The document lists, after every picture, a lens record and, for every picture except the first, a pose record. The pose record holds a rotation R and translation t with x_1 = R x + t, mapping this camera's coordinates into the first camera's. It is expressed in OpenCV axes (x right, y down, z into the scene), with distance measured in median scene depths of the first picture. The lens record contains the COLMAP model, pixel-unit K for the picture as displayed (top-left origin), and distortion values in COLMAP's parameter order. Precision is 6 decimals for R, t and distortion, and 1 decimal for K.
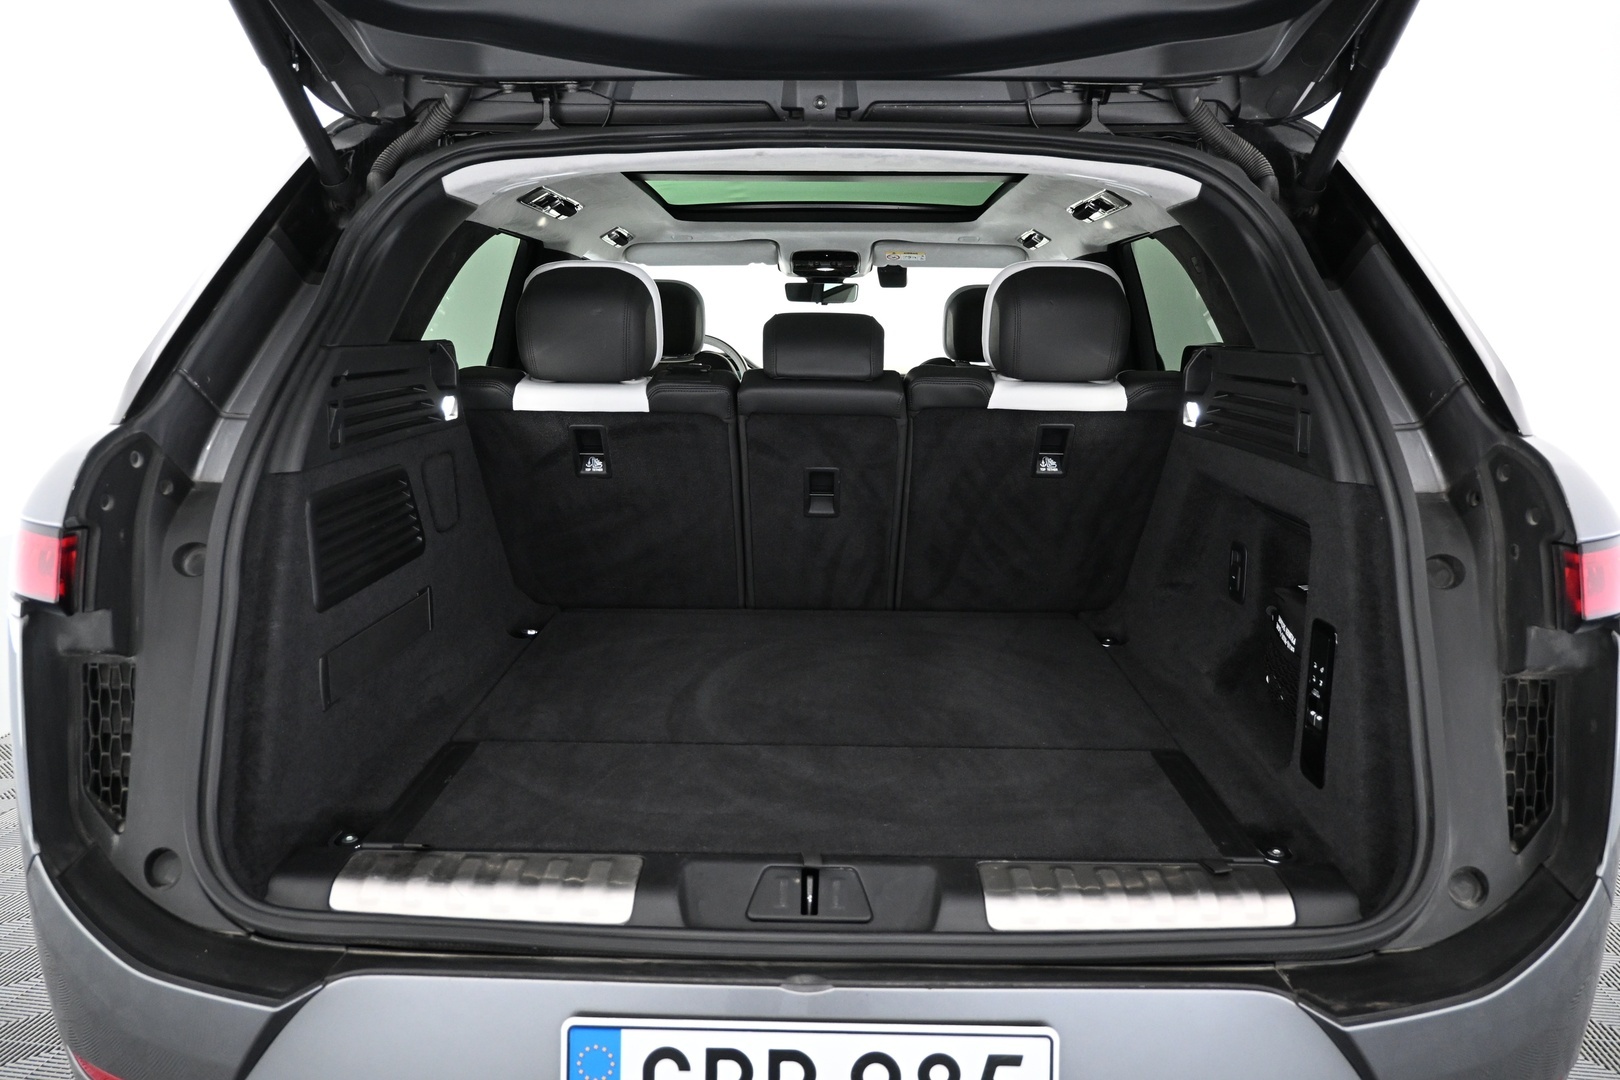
lens RADIAL K [[1214.7, 0, 810.0], [0, 1214.7, 540.0], [0, 0, 1]] dist [-0.000617, -0.000071]
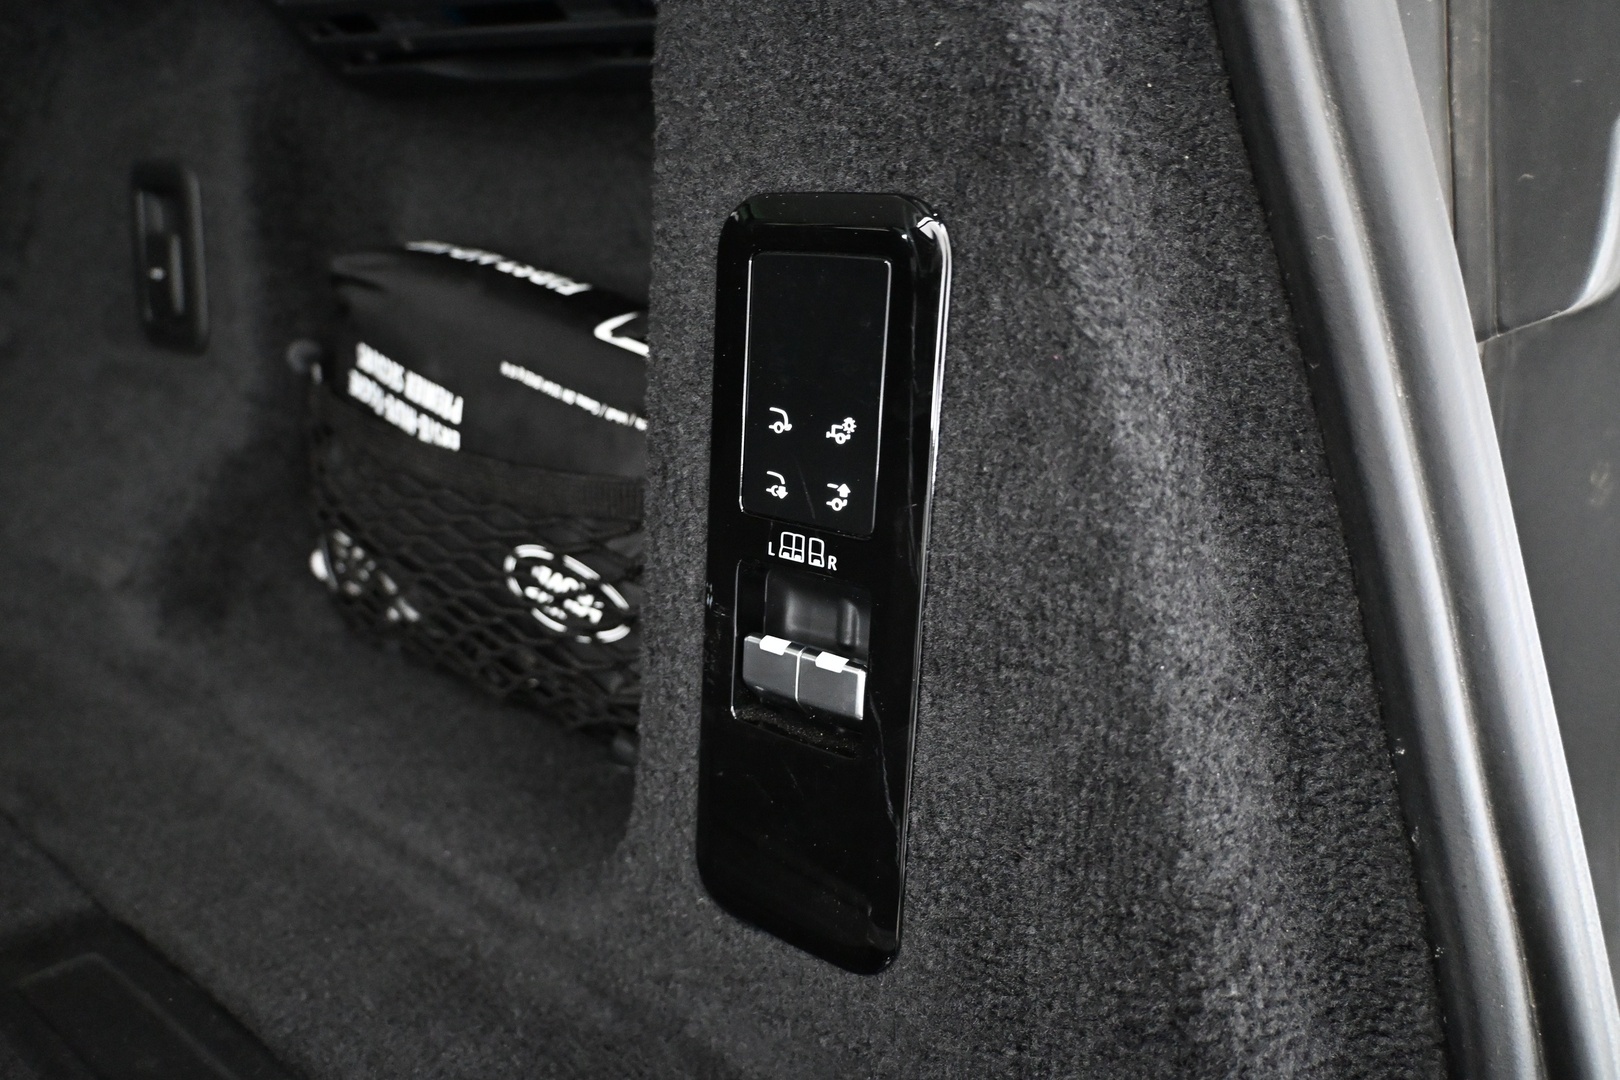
lens RADIAL K [[1247.6, 0, 810.0], [0, 1247.6, 540.0], [0, 0, 1]] dist [0.001424, 0.001565]
pose [[0.624651, -0.159849, 0.764369, 0.200541], [0.093709, 0.987096, 0.129847, 0.076204], [-0.775261, -0.009481, 0.631570, 0.682328]]
